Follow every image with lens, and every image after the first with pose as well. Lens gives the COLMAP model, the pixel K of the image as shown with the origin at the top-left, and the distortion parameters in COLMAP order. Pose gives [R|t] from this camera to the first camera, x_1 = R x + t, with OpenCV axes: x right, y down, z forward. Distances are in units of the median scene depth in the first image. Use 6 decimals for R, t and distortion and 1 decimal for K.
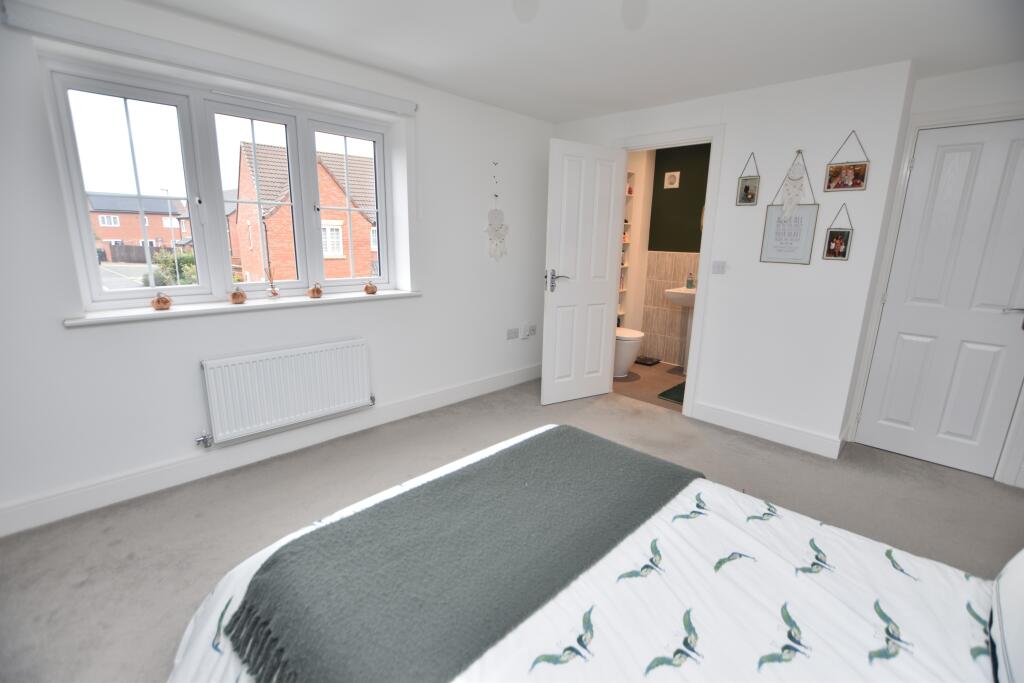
lens RADIAL K [[450.0, 0, 508.2], [0, 450.0, 346.0], [0, 0, 1]] dist [-0.026951, 0.001191]
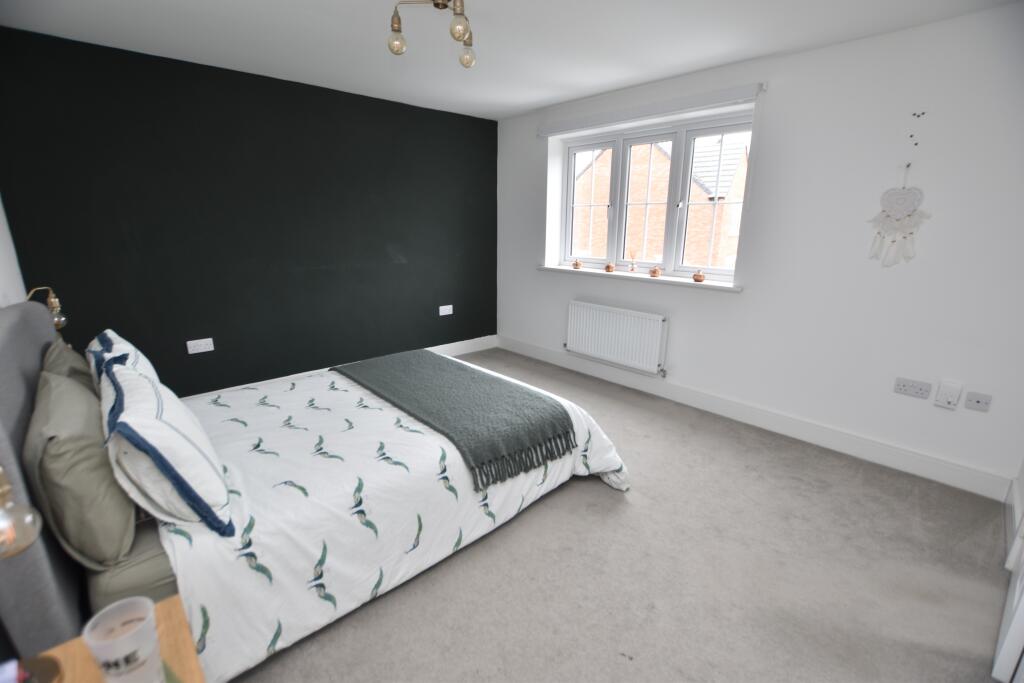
lens RADIAL K [[450.0, 0, 509.2], [0, 450.0, 342.4], [0, 0, 1]] dist [-0.026951, 0.001191]
pose [[-0.028340, 0.242312, -0.969784, 0.663549], [-0.237775, 0.940693, 0.241992, -0.112006], [0.970907, 0.237448, 0.030956, 0.483531]]
